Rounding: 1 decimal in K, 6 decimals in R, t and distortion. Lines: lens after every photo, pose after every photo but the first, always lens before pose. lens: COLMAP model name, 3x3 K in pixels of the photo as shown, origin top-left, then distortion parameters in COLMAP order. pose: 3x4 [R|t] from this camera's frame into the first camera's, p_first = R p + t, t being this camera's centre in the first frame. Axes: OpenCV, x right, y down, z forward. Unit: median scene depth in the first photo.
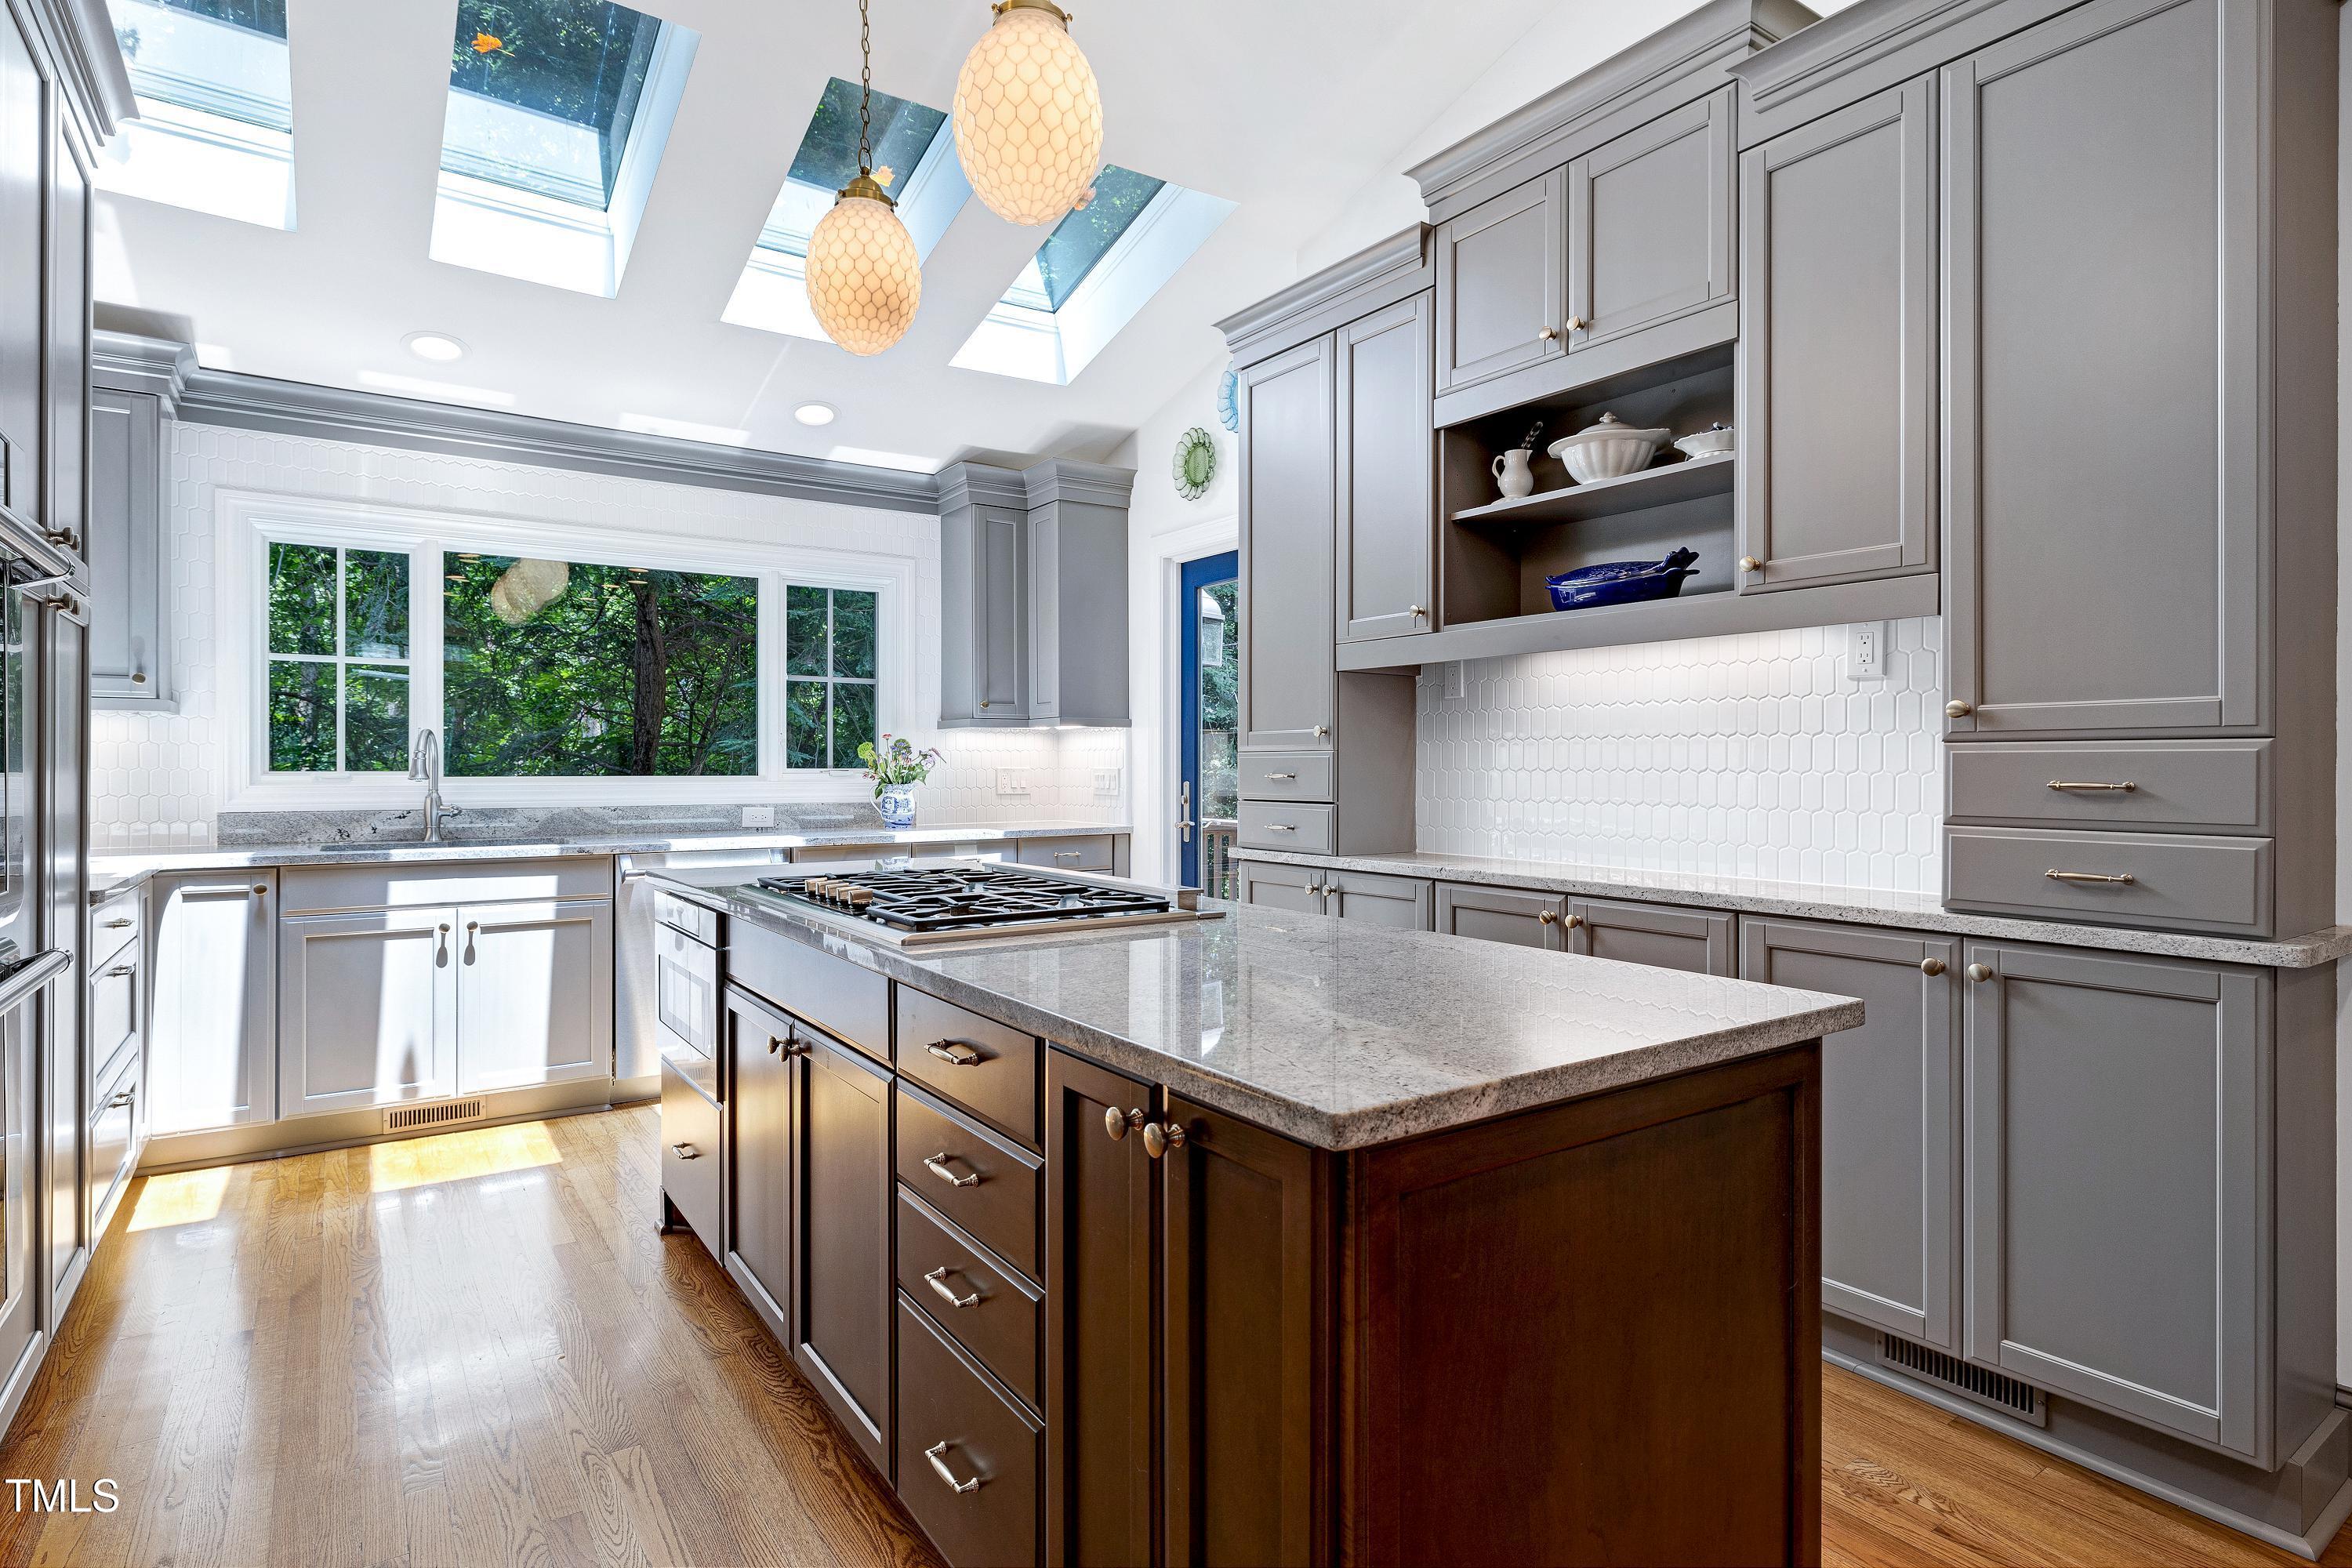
lens RADIAL K [[1210.9, 0, 1175.8], [0, 1210.9, 769.0], [0, 0, 1]] dist [0.003265, 0.000579]
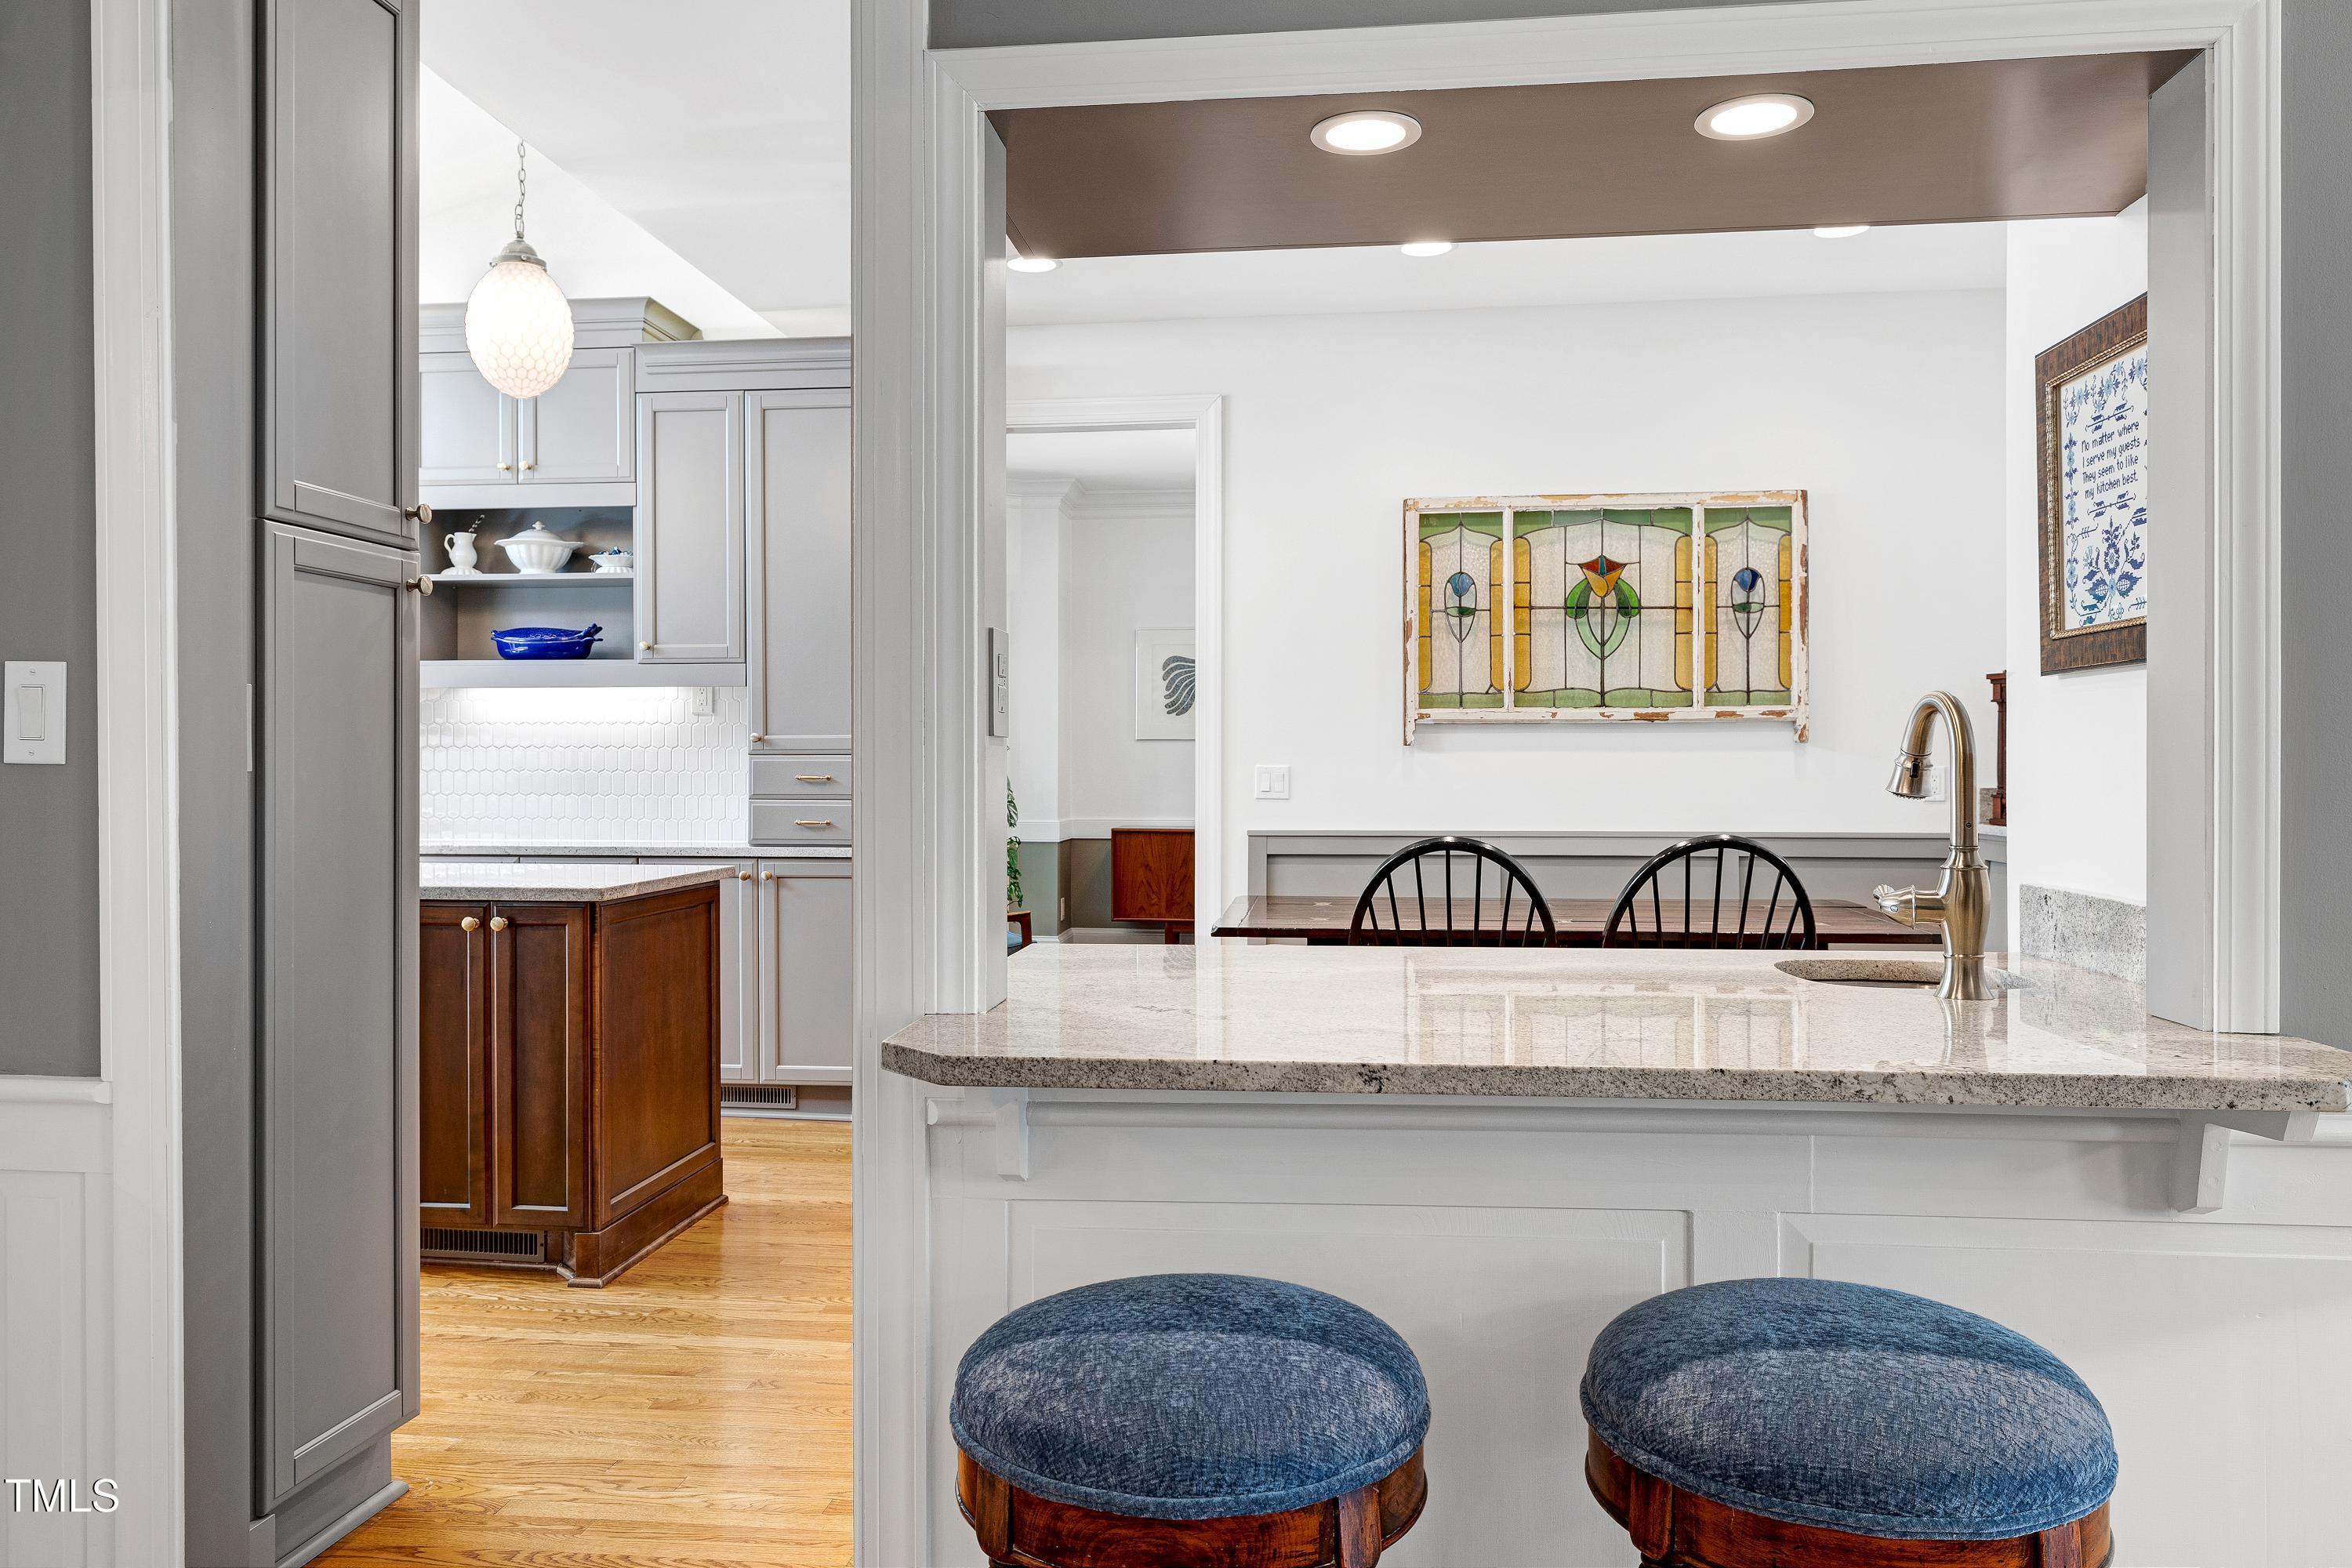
lens RADIAL K [[1661.1, 0, 1164.2], [0, 1661.1, 774.8], [0, 0, 1]] dist [0.003700, 0.000319]
pose [[0.659005, -0.004555, 0.752125, -0.760023], [0.002228, 0.999989, 0.004104, -0.001323], [-0.752136, -0.001028, 0.659008, -1.019485]]
